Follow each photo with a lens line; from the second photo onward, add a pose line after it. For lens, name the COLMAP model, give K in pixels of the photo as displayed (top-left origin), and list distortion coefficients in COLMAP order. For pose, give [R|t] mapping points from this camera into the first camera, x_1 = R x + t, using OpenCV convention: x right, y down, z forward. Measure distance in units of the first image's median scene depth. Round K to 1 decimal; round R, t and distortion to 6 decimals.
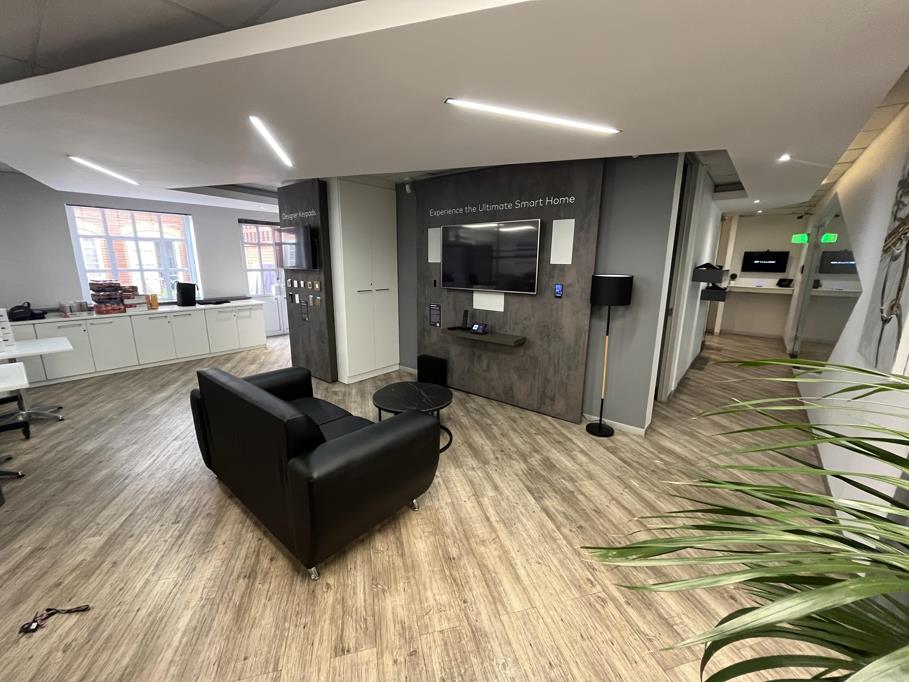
lens RADIAL K [[367.6, 0, 454.5], [0, 367.6, 341.0], [0, 0, 1]] dist [-0.000618, -0.000072]
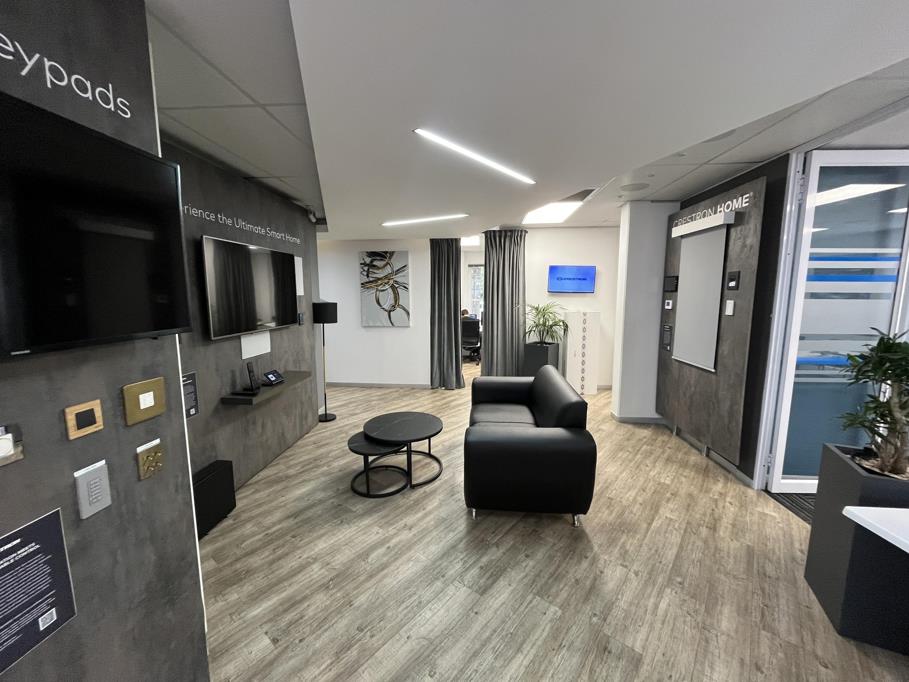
lens RADIAL K [[367.6, 0, 454.5], [0, 367.6, 341.0], [0, 0, 1]] dist [-0.000618, -0.000072]
pose [[-0.580642, -0.112938, 0.806288, -0.800027], [0.175050, 0.949853, 0.259108, -0.248761], [-0.795118, 0.291590, -0.531754, 1.104494]]
